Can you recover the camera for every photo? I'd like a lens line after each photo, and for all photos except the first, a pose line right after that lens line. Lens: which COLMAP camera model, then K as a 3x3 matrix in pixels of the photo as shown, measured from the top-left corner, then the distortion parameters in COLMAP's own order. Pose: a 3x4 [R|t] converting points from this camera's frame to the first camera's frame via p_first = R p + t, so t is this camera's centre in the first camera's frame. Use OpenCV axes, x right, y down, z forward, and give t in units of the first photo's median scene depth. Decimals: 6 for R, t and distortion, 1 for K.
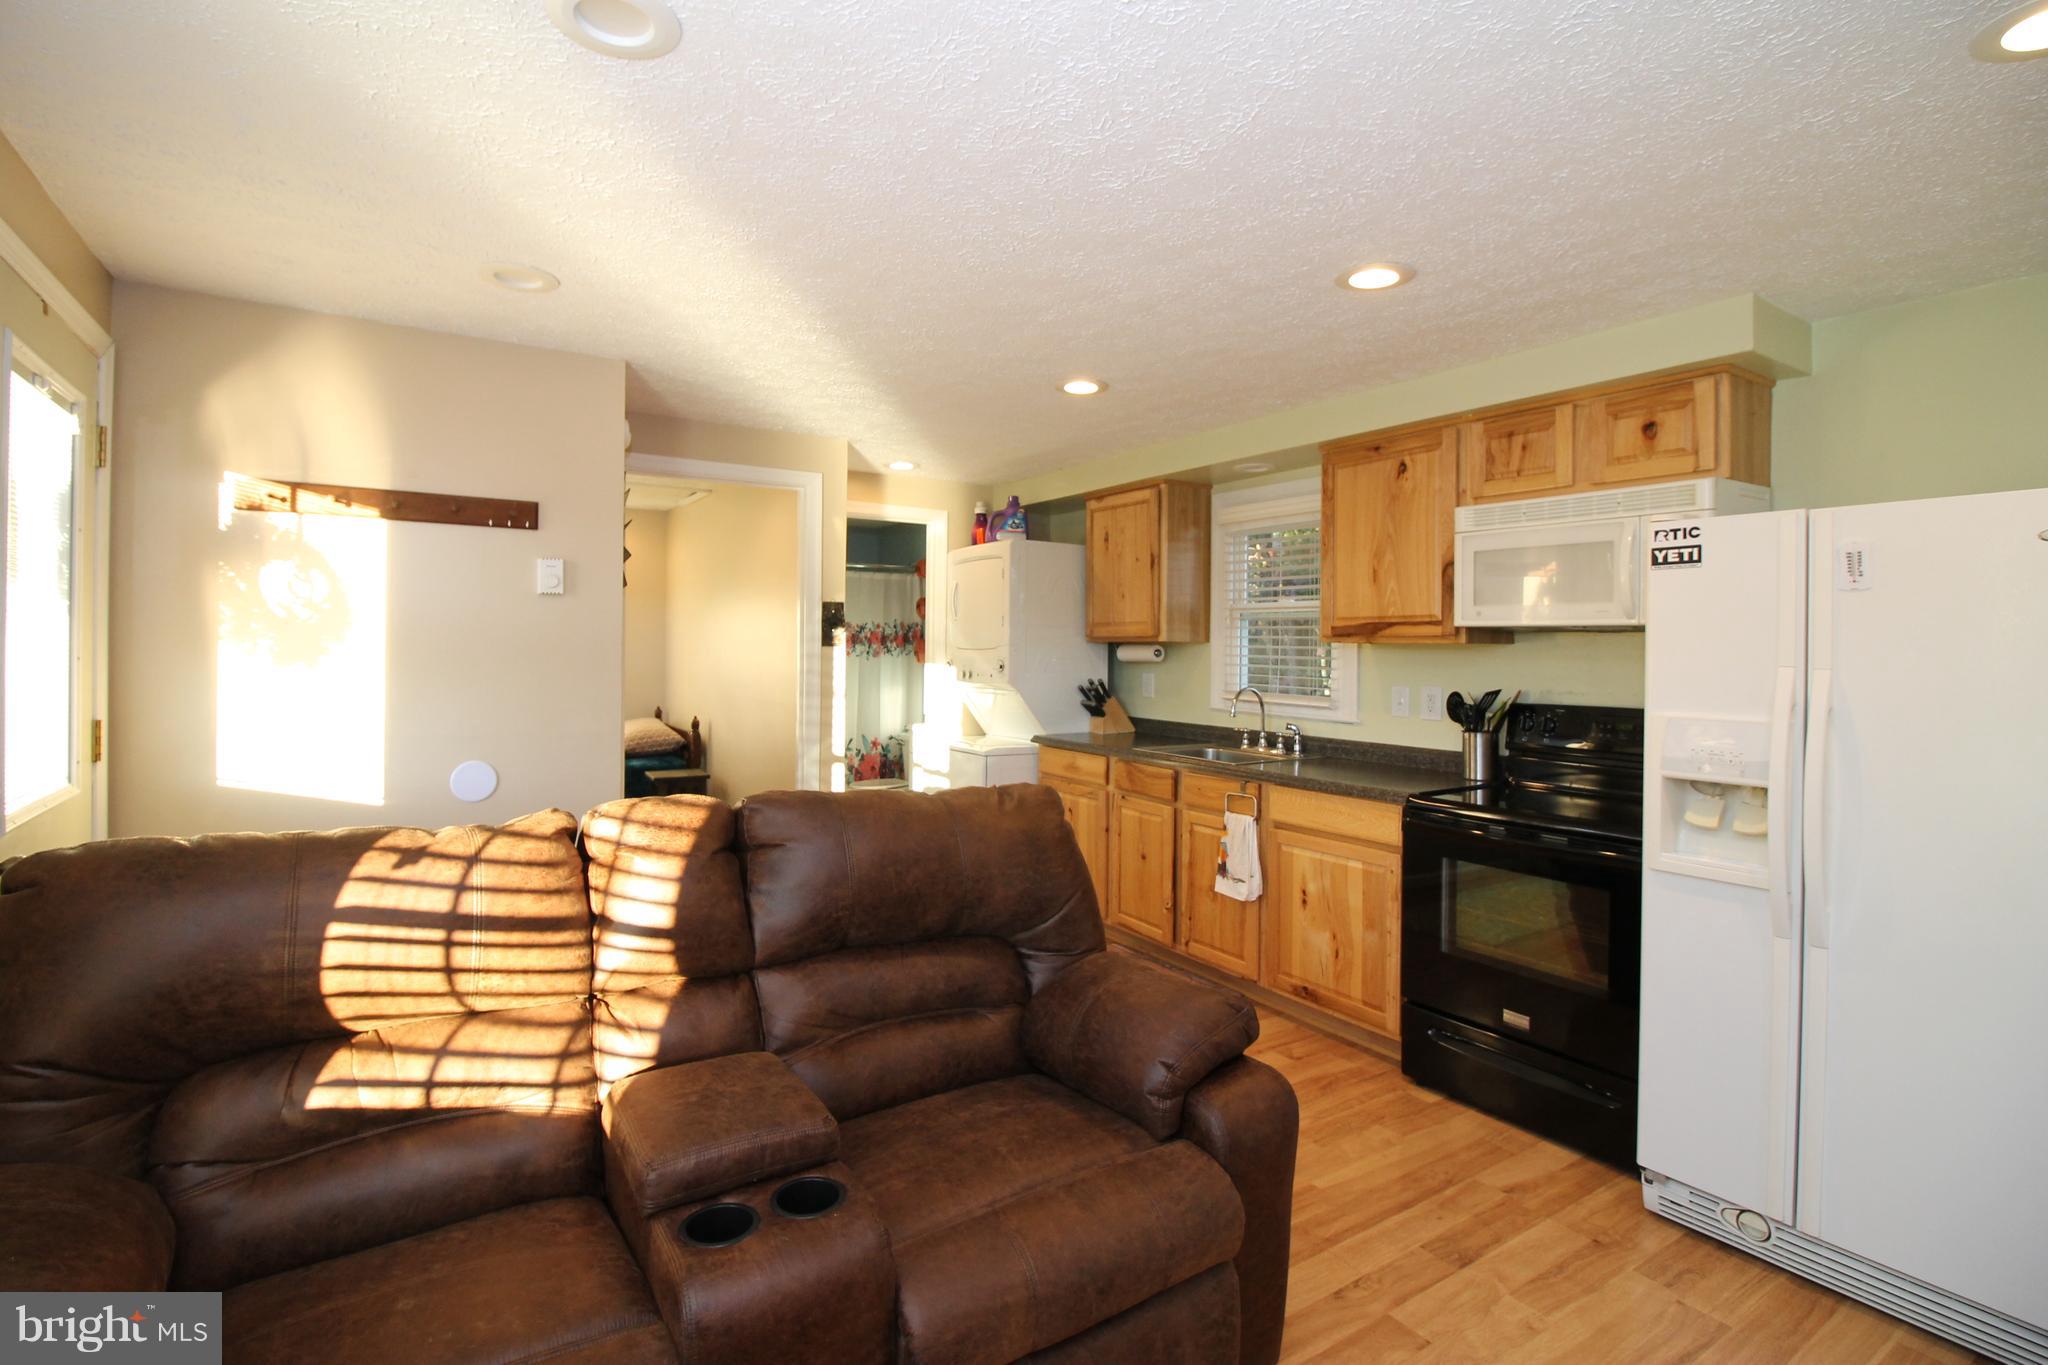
lens RADIAL K [[959.8, 0, 1013.8], [0, 959.8, 649.5], [0, 0, 1]] dist [-0.004861, -0.010821]
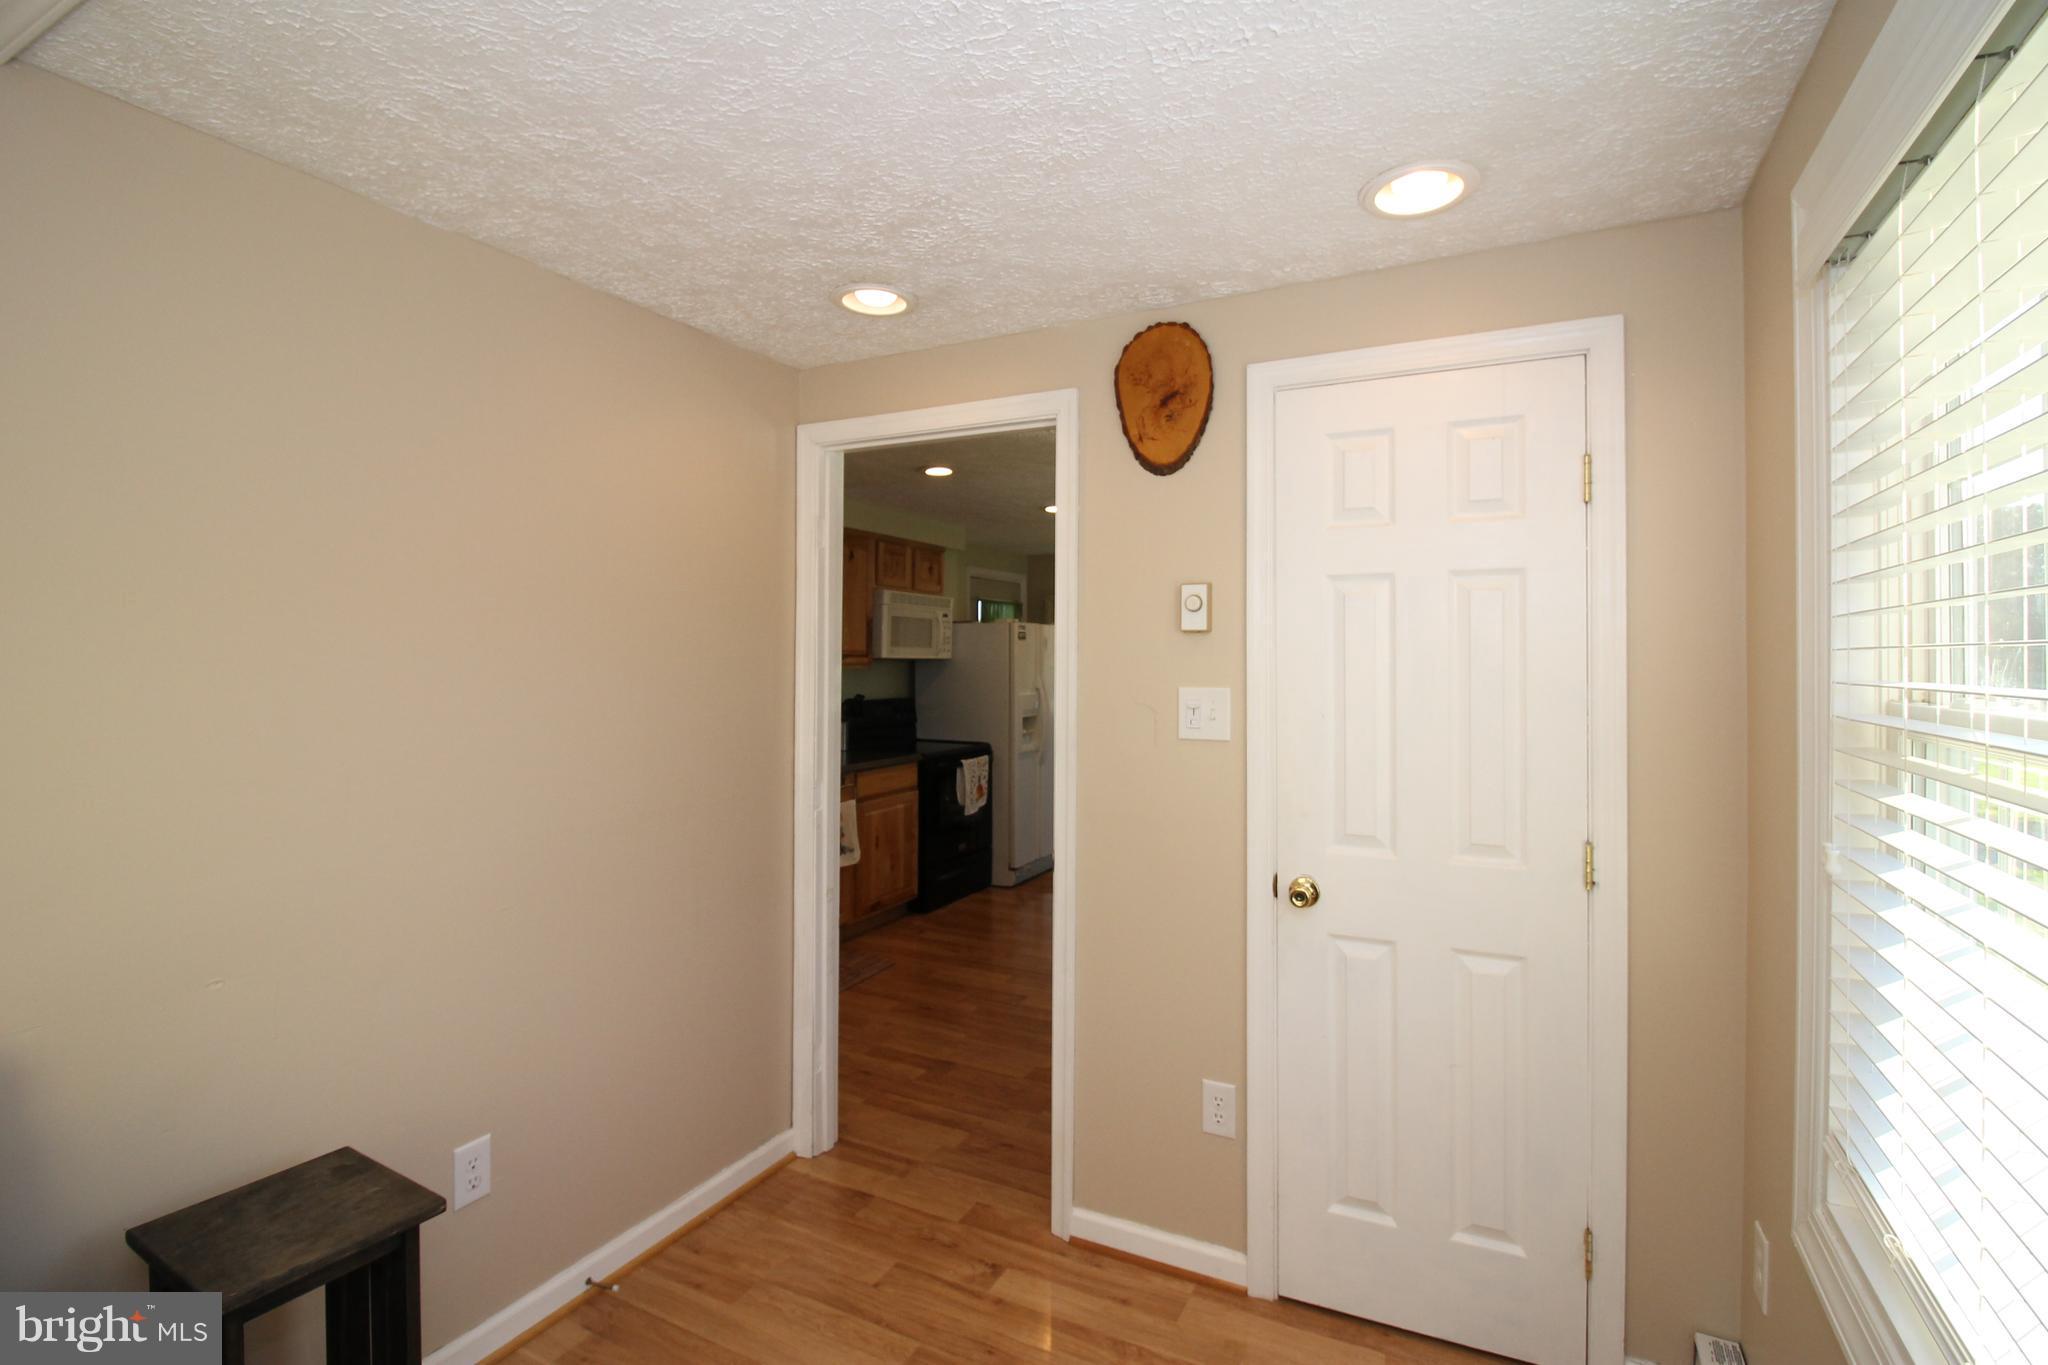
lens RADIAL K [[959.8, 0, 1014.1], [0, 959.8, 644.2], [0, 0, 1]] dist [-0.004861, -0.010821]
pose [[-0.488963, -0.003155, 0.872299, -1.197299], [-0.006889, 0.999976, -0.000244, -0.052438], [-0.872277, -0.006129, -0.488974, 1.688308]]
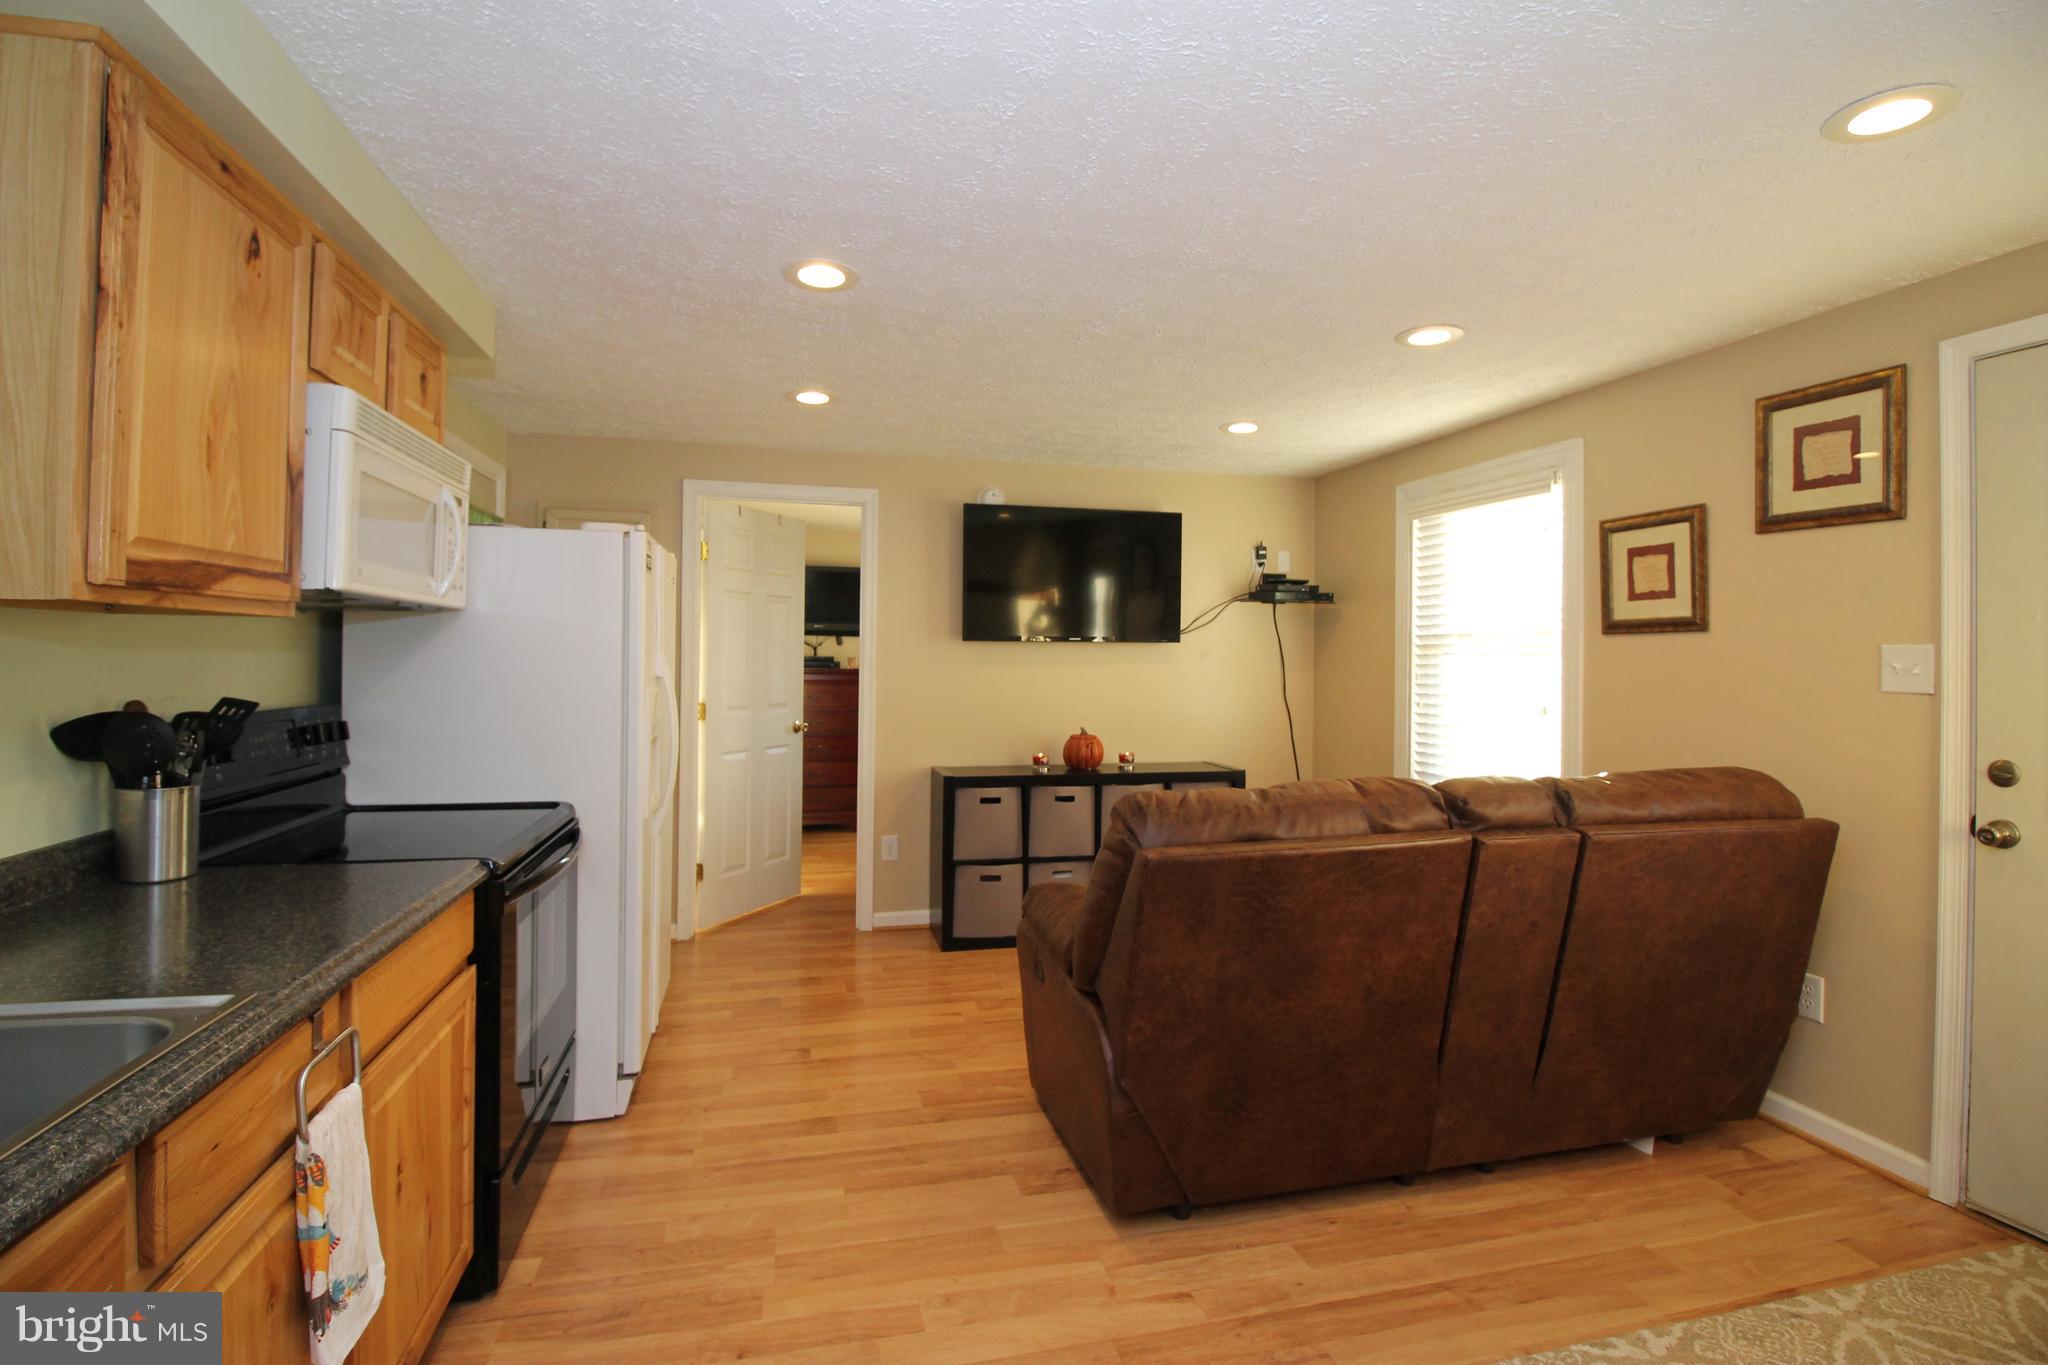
lens RADIAL K [[959.8, 0, 1019.6], [0, 959.8, 648.5], [0, 0, 1]] dist [-0.004861, -0.010821]
pose [[-0.946443, -0.021109, 0.322182, -0.122248], [-0.023084, 0.999731, -0.002310, 0.003644], [-0.322046, -0.009623, -0.946675, 1.457701]]
